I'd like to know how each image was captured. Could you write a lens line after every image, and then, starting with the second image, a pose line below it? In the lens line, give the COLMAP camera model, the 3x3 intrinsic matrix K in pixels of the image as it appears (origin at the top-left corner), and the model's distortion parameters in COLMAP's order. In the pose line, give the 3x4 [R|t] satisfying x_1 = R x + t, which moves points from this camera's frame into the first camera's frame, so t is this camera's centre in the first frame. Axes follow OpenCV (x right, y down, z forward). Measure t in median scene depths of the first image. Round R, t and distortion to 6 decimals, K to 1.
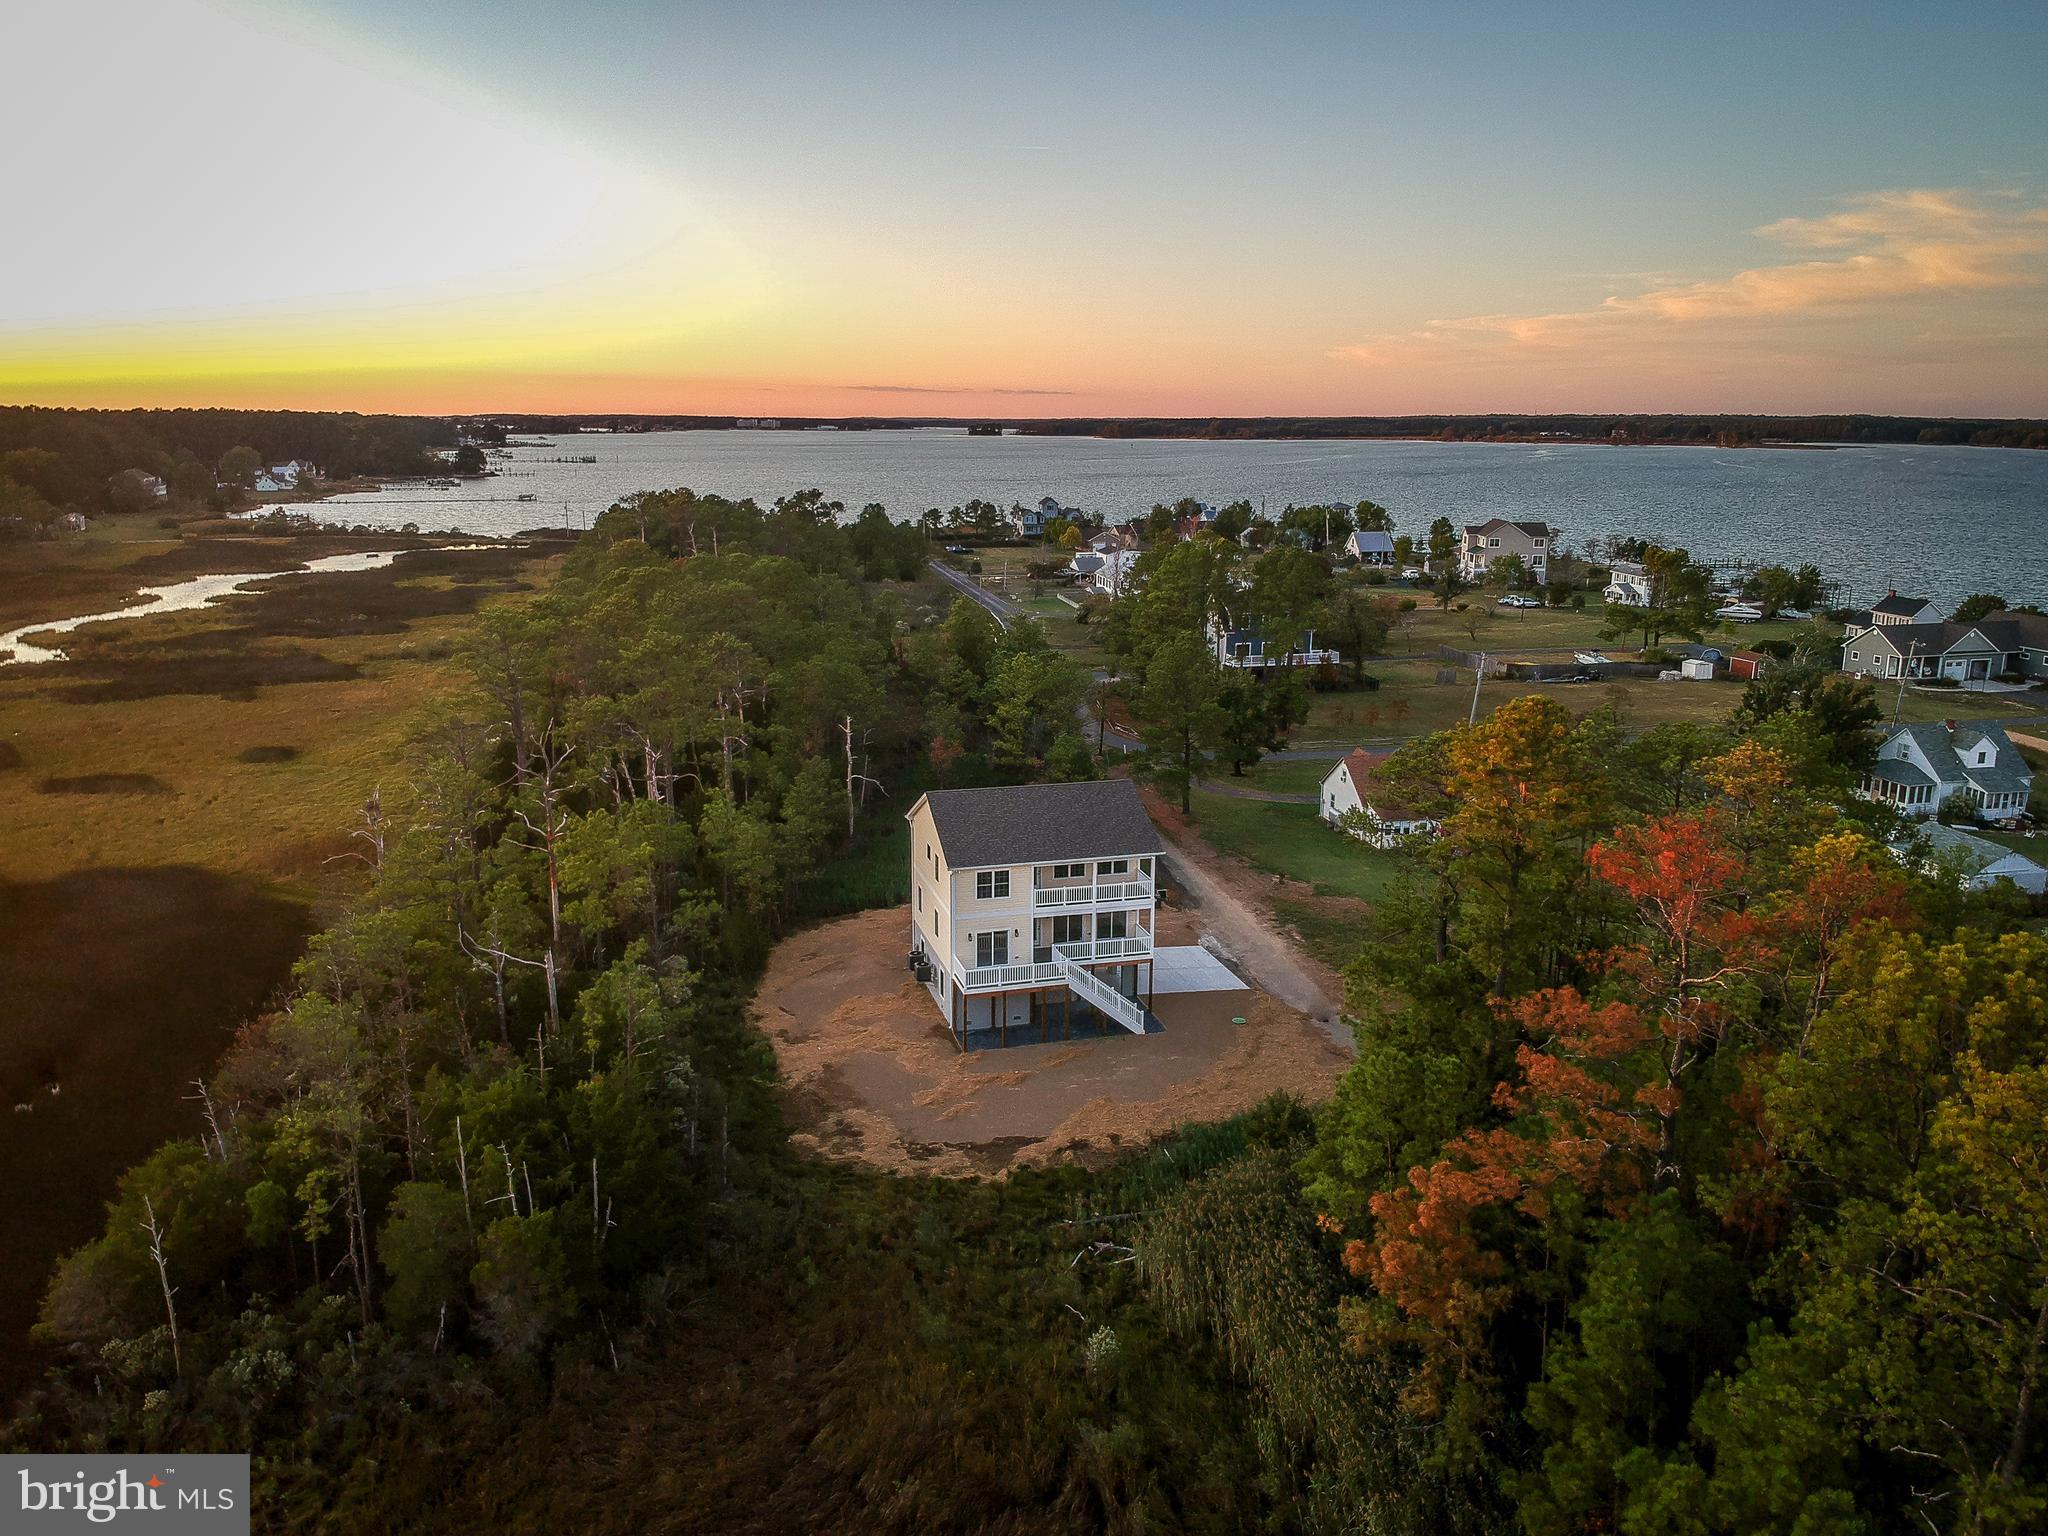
lens RADIAL K [[1458.6, 0, 911.8], [0, 1458.6, 797.4], [0, 0, 1]] dist [0.045610, -0.071112]
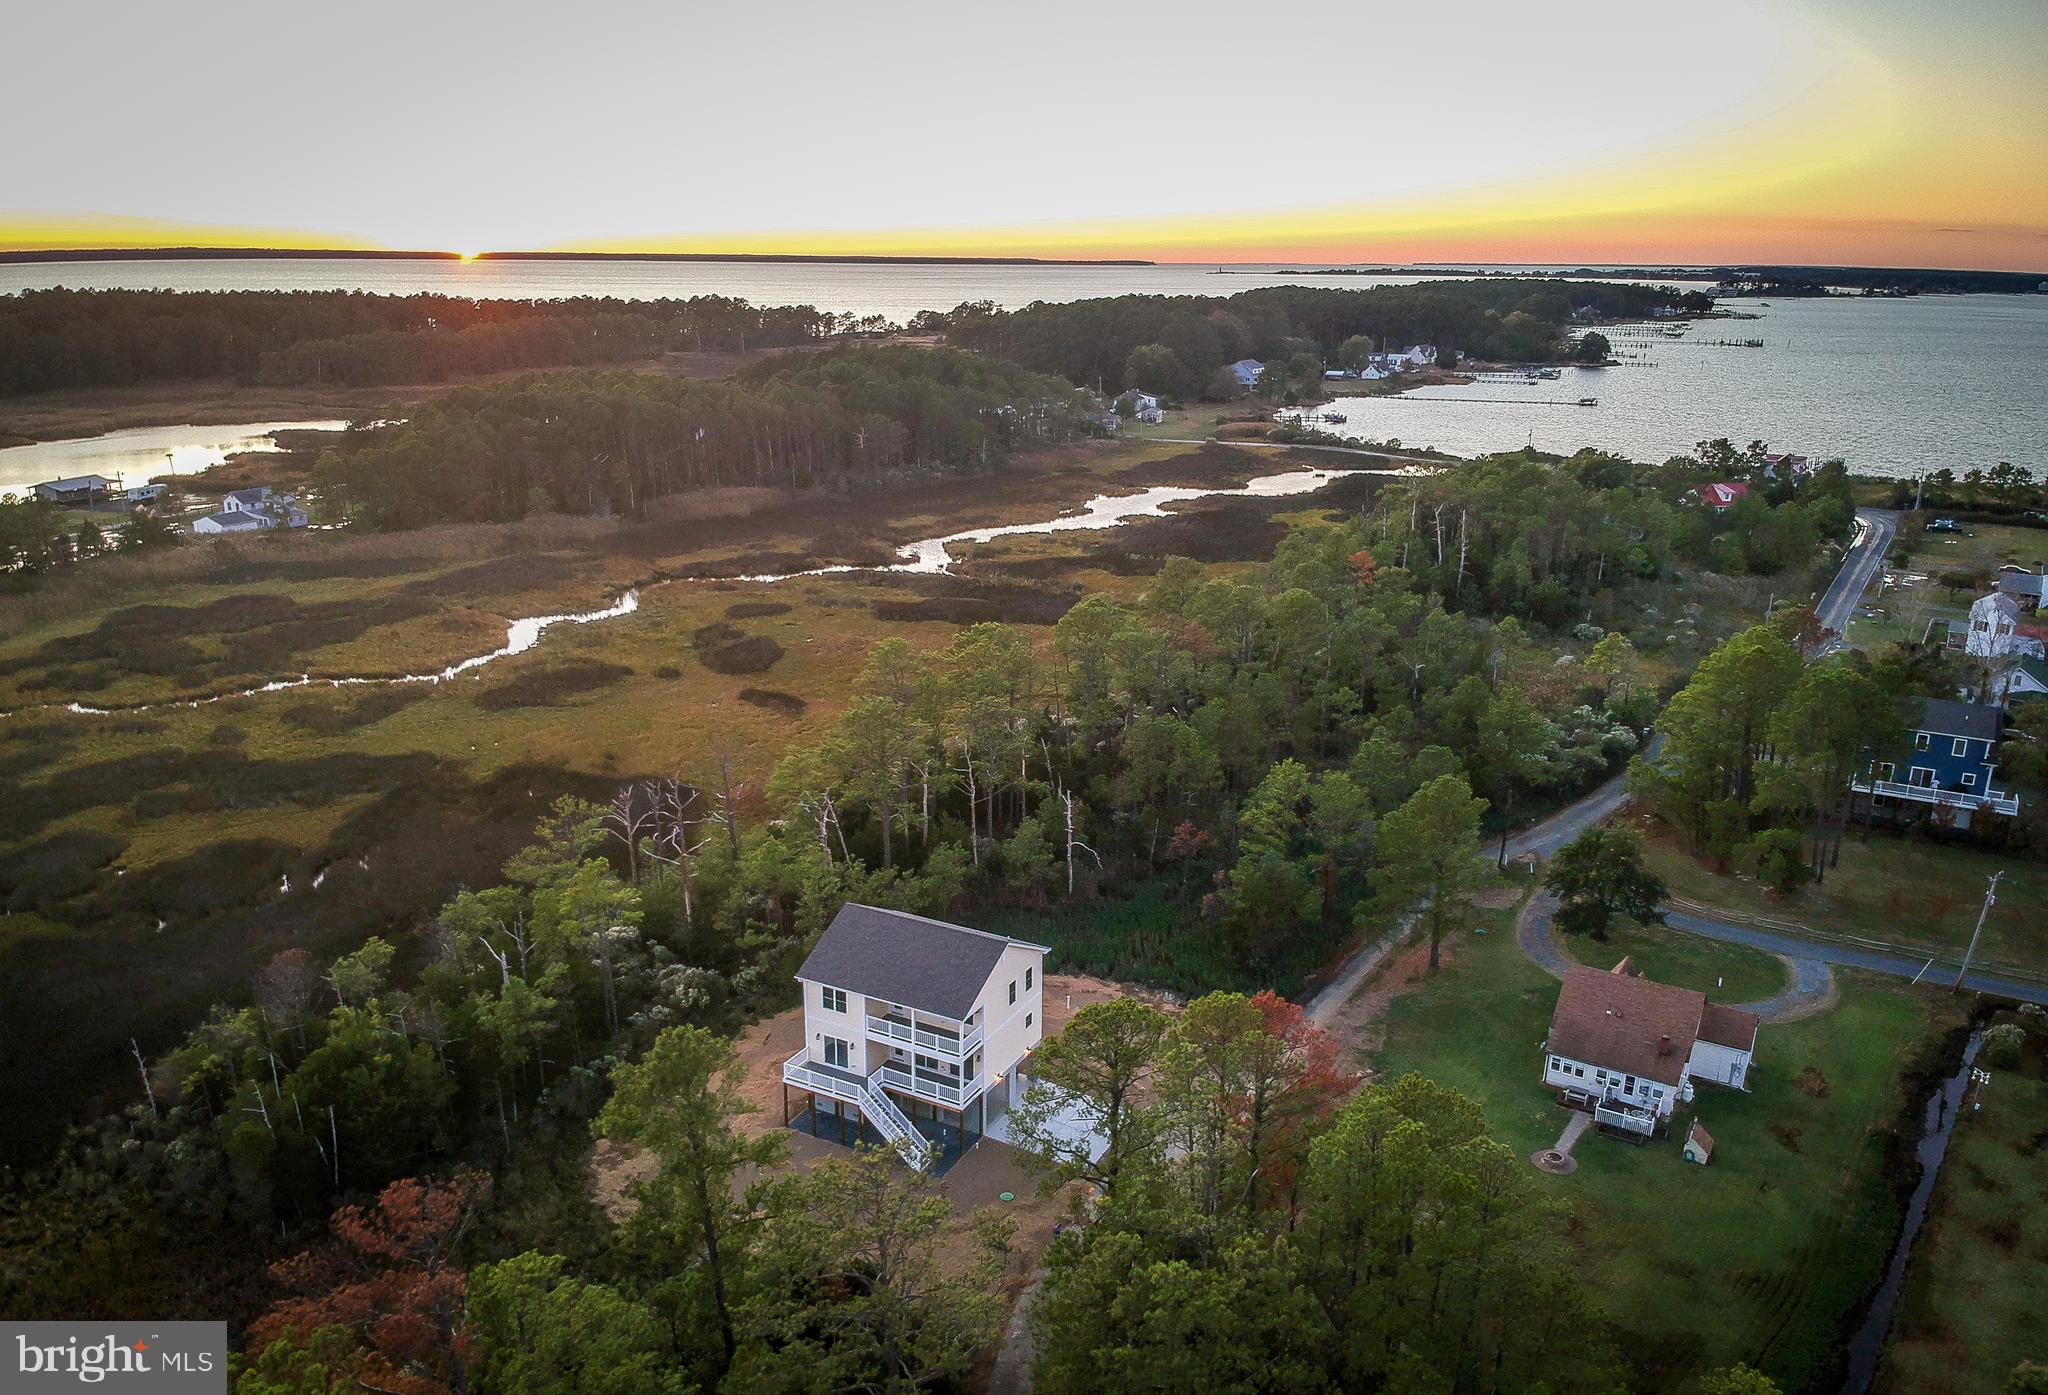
lens RADIAL K [[1498.7, 0, 1022.0], [0, 1498.7, 699.2], [0, 0, 1]] dist [-0.045288, -0.007284]
pose [[0.712870, 0.187375, -0.675801, 0.864034], [-0.156080, 0.981867, 0.107595, -0.307105], [0.683707, 0.028778, 0.729189, 0.206969]]
